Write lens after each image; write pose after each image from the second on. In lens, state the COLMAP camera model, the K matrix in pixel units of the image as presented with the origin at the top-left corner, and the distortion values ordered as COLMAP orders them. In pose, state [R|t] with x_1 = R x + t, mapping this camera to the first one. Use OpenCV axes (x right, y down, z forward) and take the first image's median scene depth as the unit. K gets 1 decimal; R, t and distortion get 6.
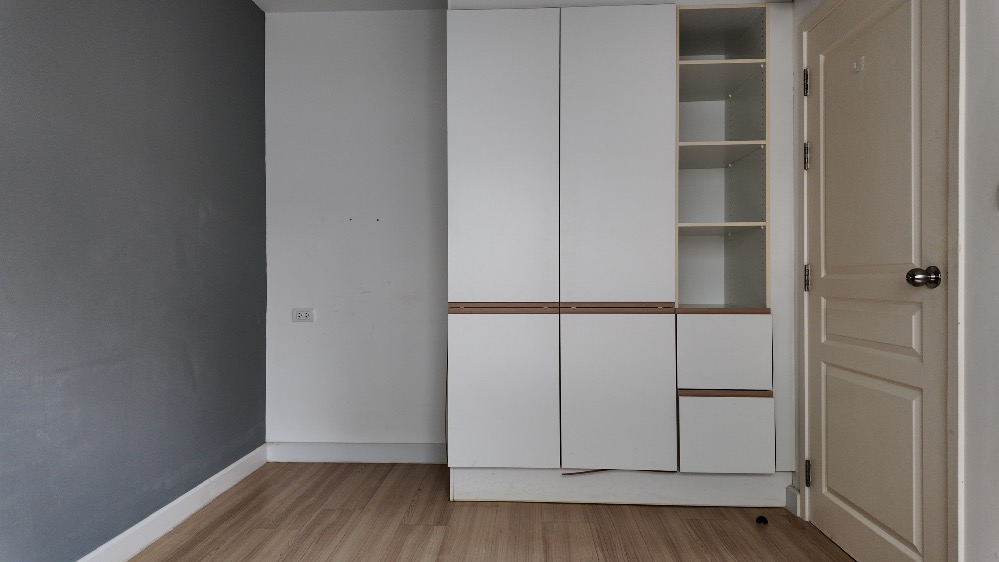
lens RADIAL K [[590.4, 0, 499.5], [0, 590.4, 281.0], [0, 0, 1]] dist [0.061502, -0.046162]
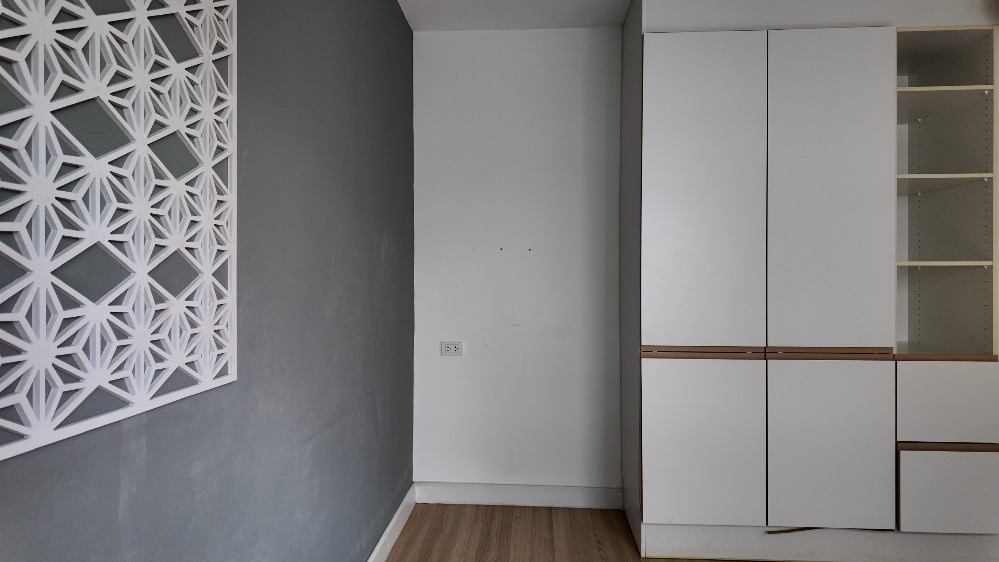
lens RADIAL K [[590.4, 0, 499.5], [0, 590.4, 281.0], [0, 0, 1]] dist [0.061502, -0.046162]
pose [[0.999991, 0.002823, -0.003181, -0.300504], [-0.002802, 0.999974, 0.006694, -0.069789], [0.003200, -0.006685, 0.999973, 0.062069]]
